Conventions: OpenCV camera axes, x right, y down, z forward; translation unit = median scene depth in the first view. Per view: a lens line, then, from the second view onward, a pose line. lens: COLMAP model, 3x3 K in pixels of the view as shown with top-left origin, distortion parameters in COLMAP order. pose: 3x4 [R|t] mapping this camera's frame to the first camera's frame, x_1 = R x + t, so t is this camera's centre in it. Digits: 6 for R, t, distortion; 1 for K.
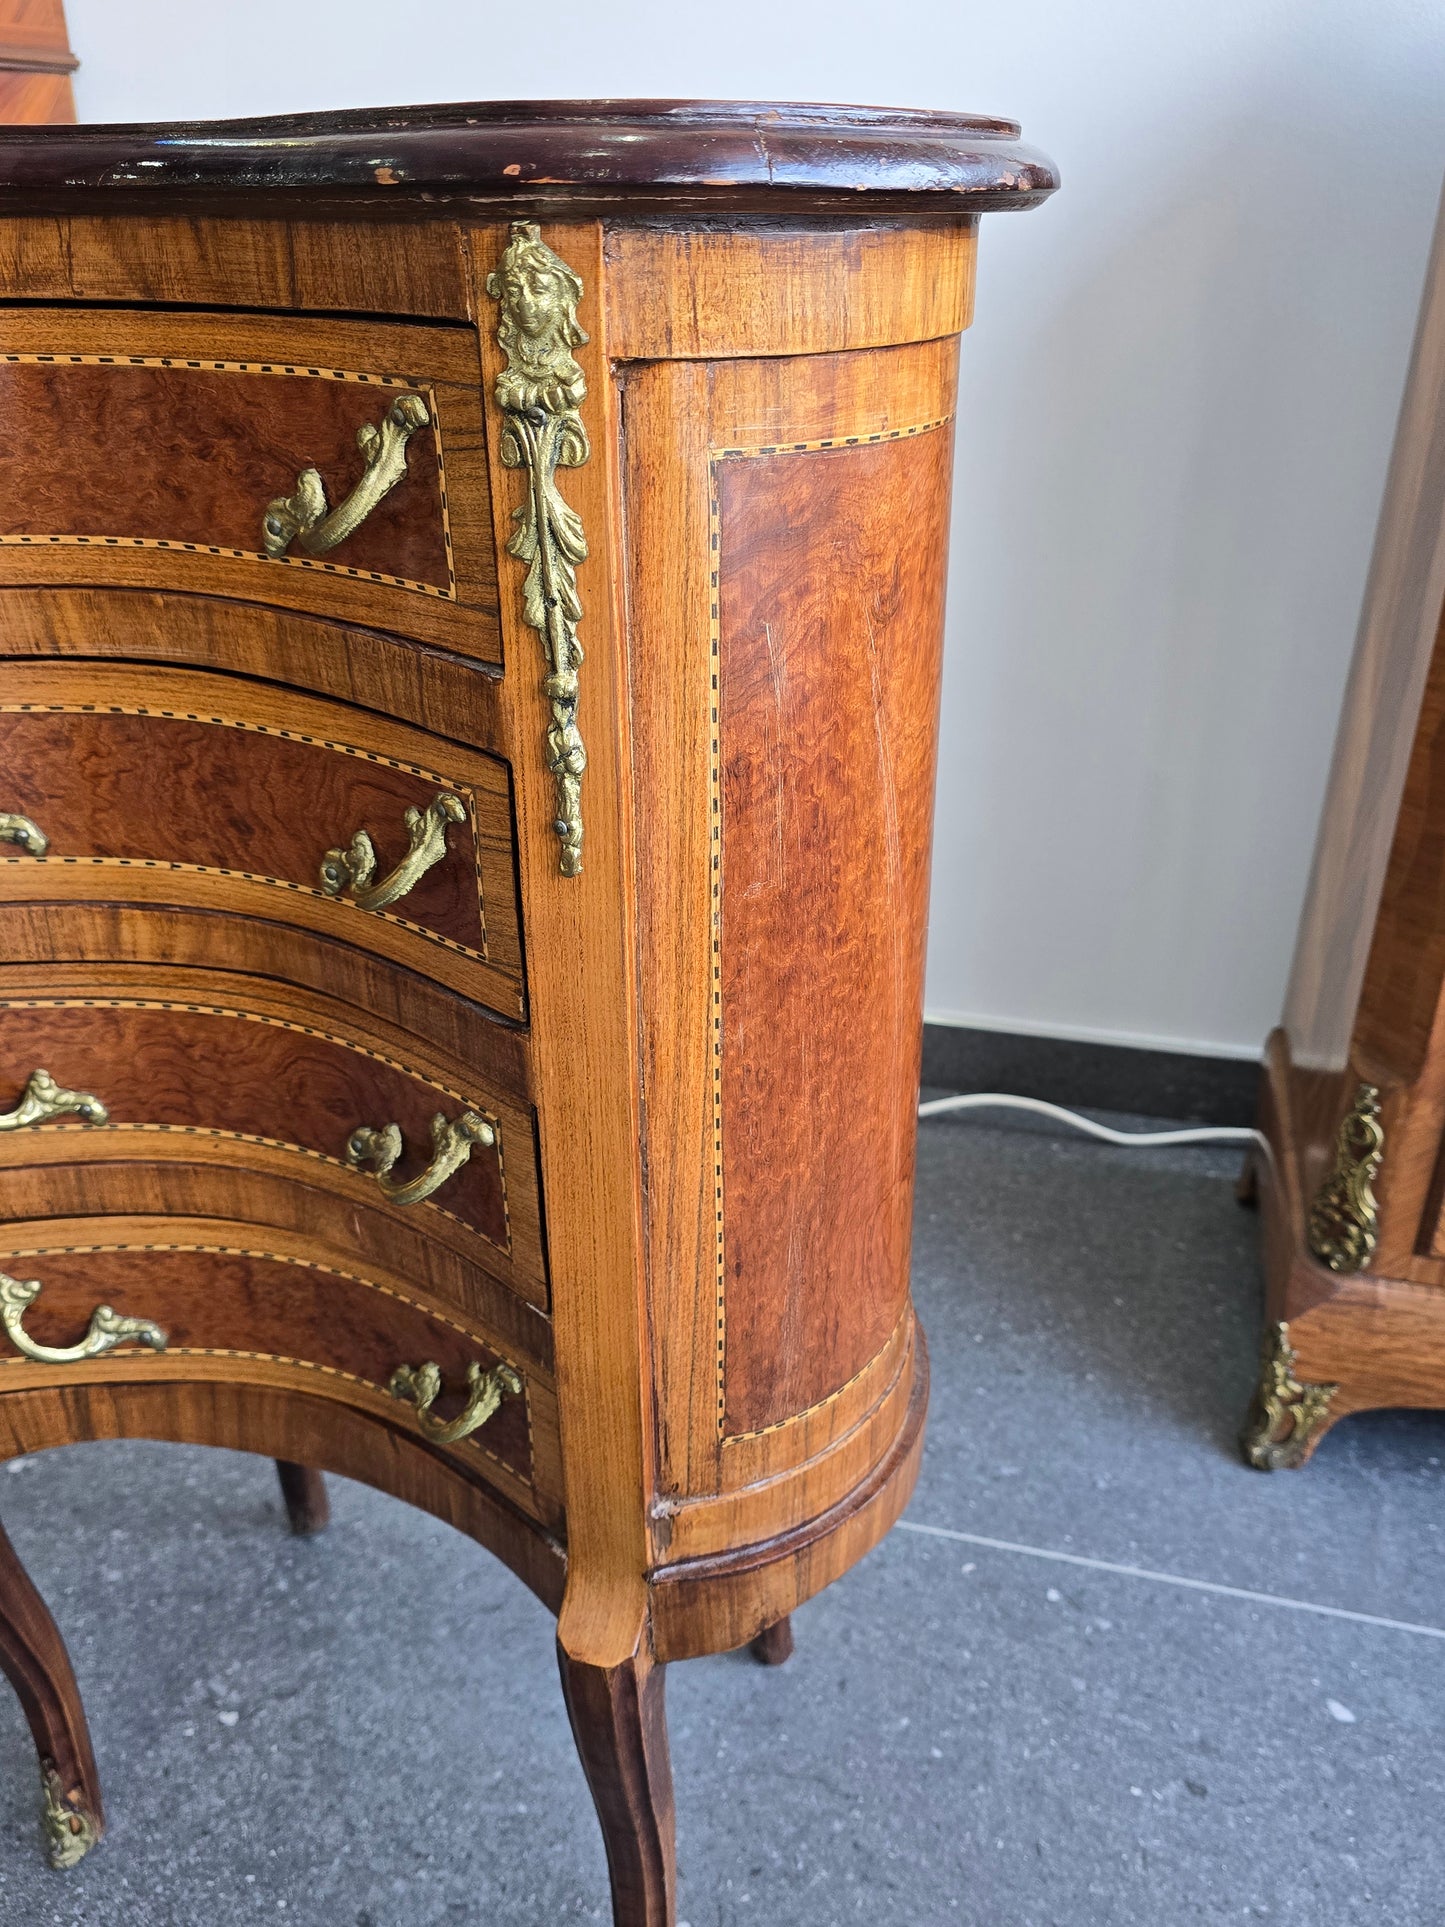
lens RADIAL K [[1509.9, 0, 748.2], [0, 1509.9, 977.3], [0, 0, 1]] dist [0.037558, -0.048692]
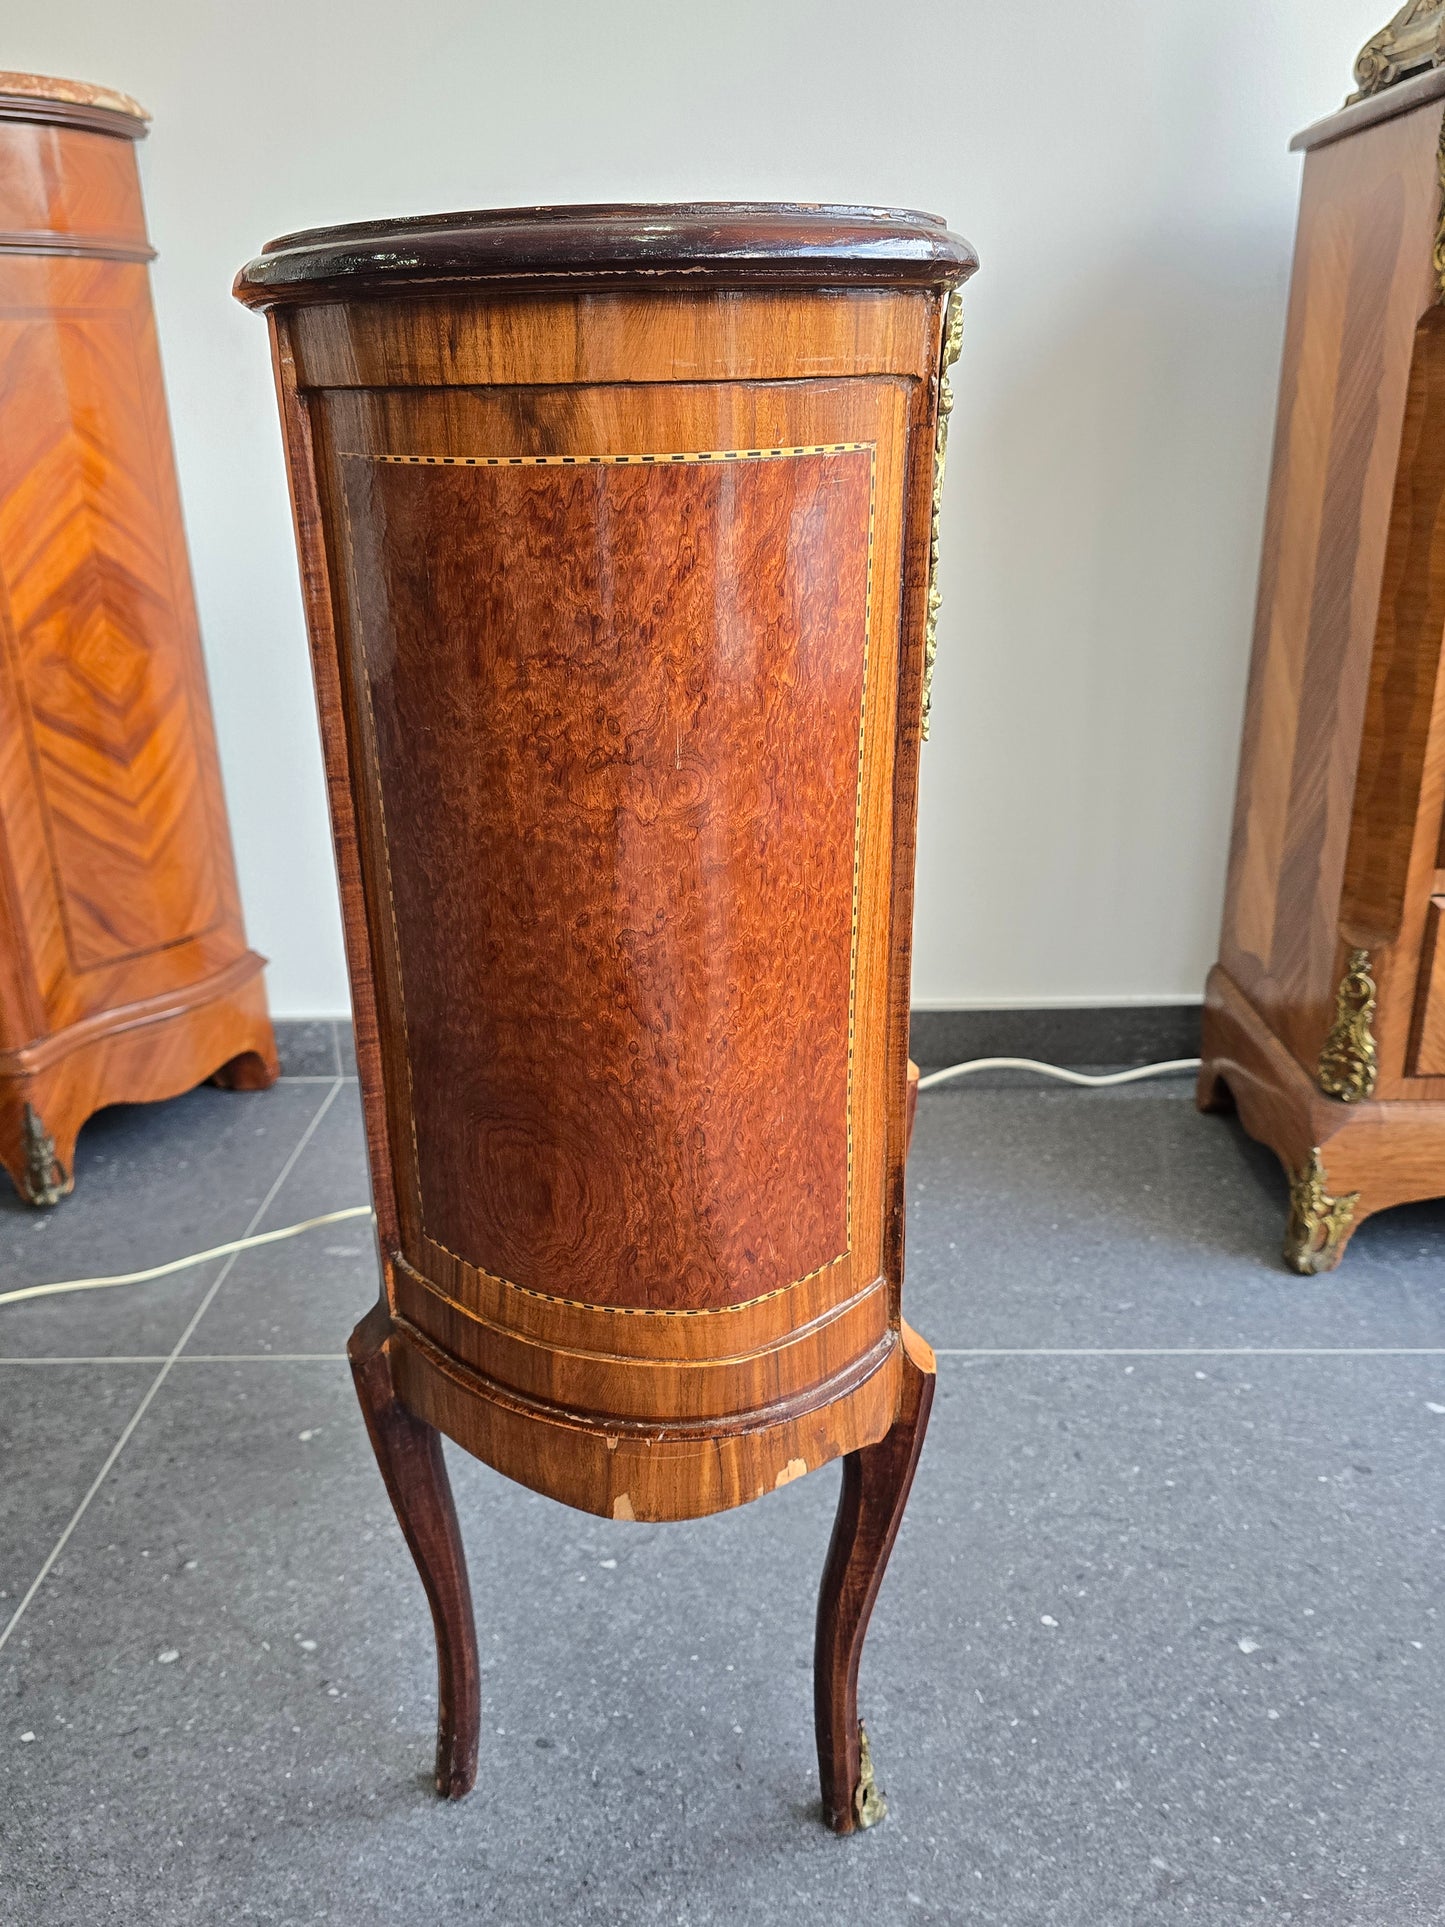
lens RADIAL K [[1509.9, 0, 710.8], [0, 1509.9, 980.5], [0, 0, 1]] dist [0.037558, -0.048692]
pose [[0.974771, -0.109394, 0.194564, -0.448603], [0.129159, 0.987352, -0.091950, 0.159394], [-0.182044, 0.114760, 0.976570, -0.220398]]
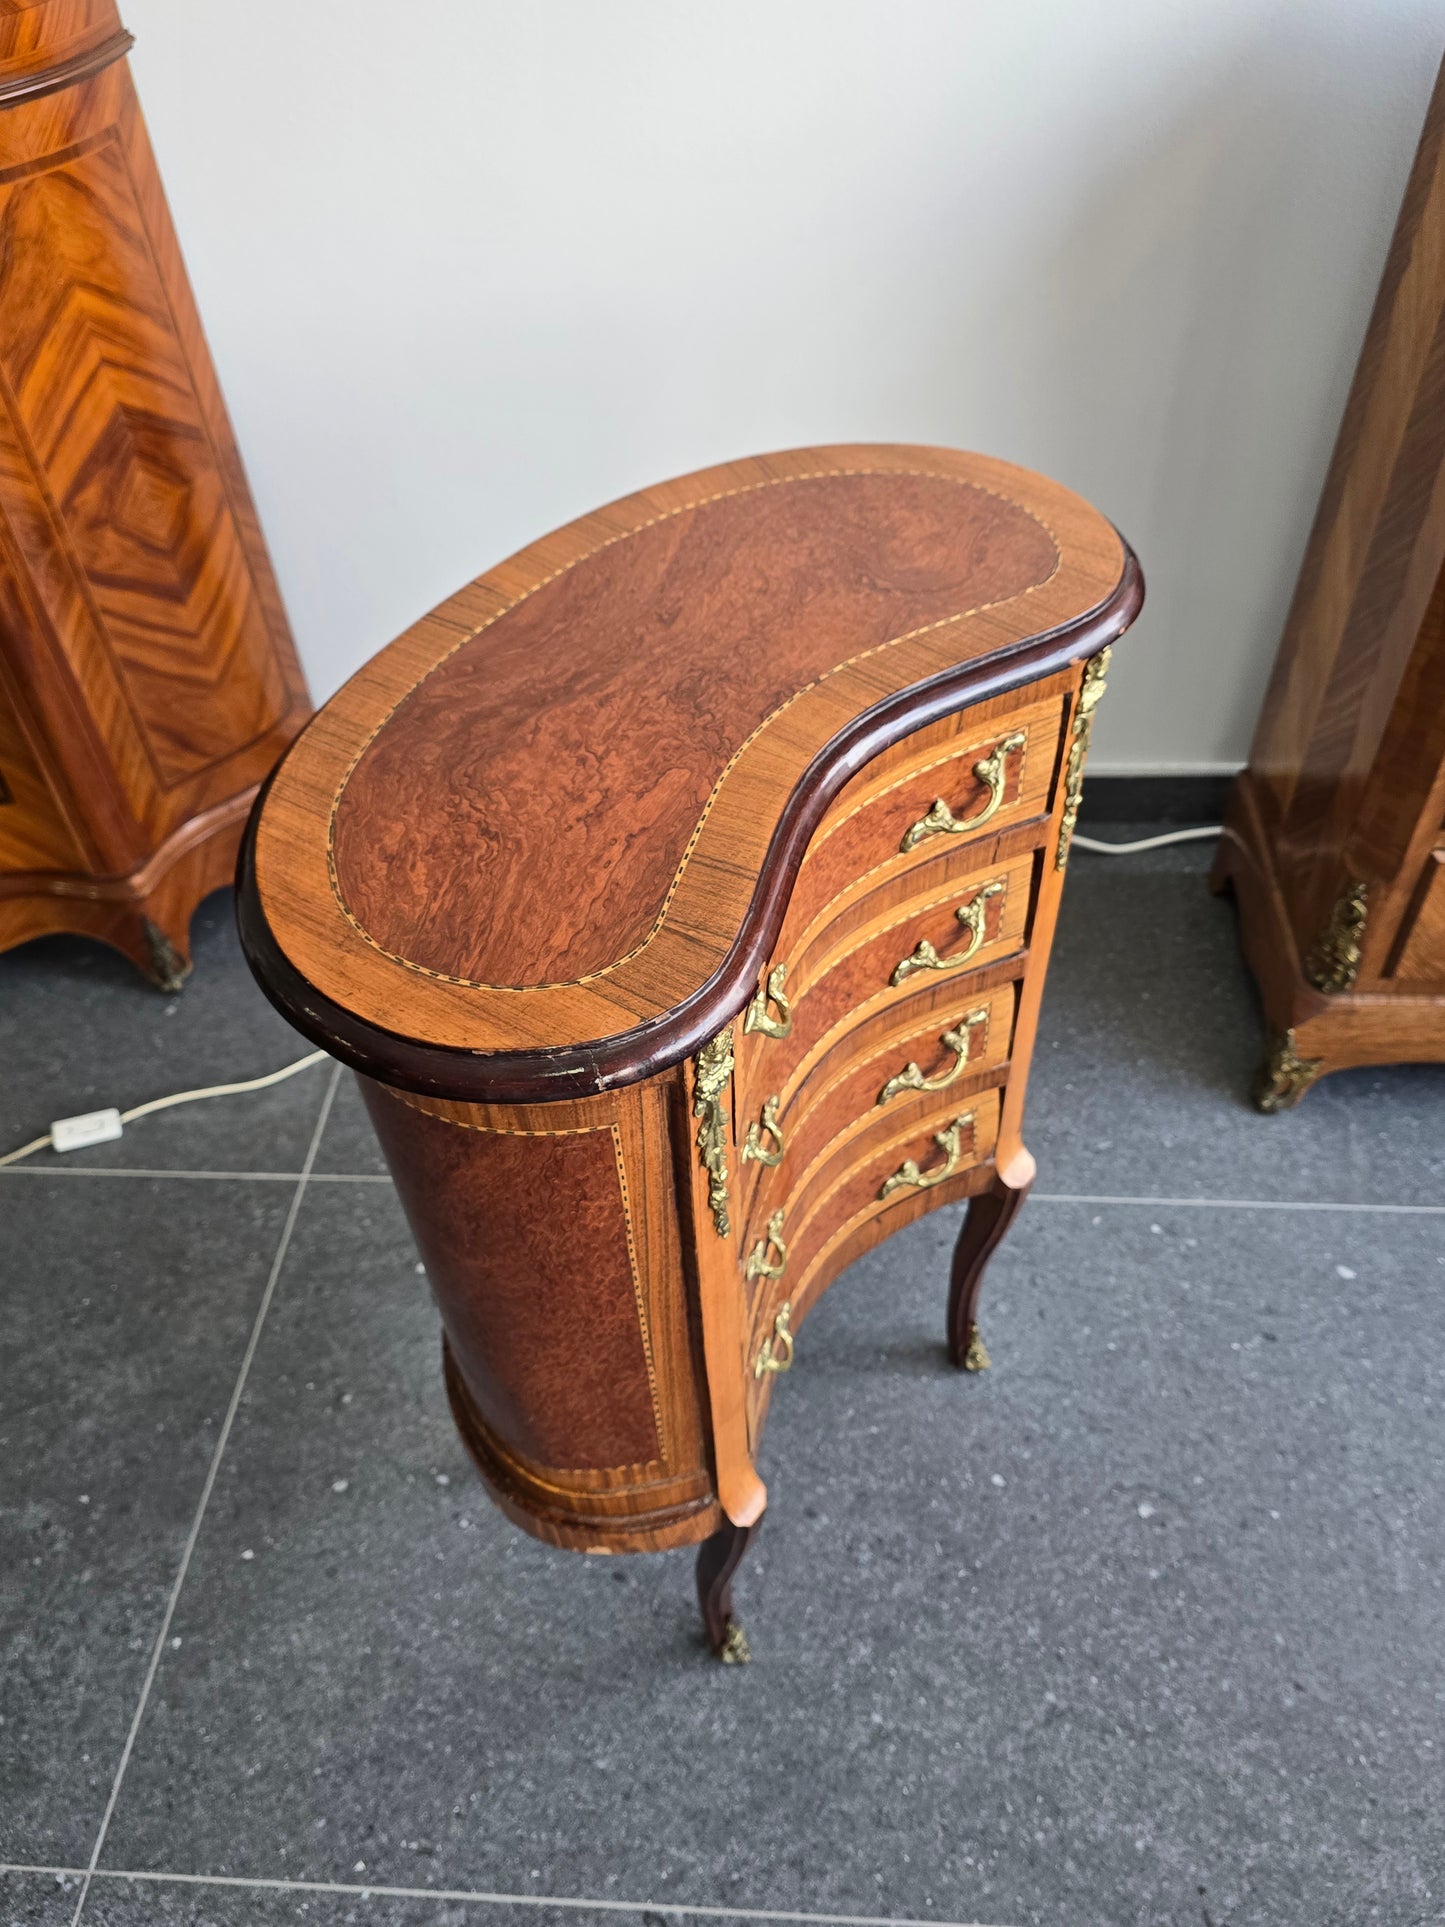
lens RADIAL K [[1509.9, 0, 721.5], [0, 1509.9, 946.7], [0, 0, 1]] dist [0.037558, -0.048692]
pose [[0.981220, -0.165542, 0.099013, -0.363181], [0.124909, 0.936449, 0.327813, -0.452242], [-0.146987, -0.309289, 0.939540, -0.304866]]
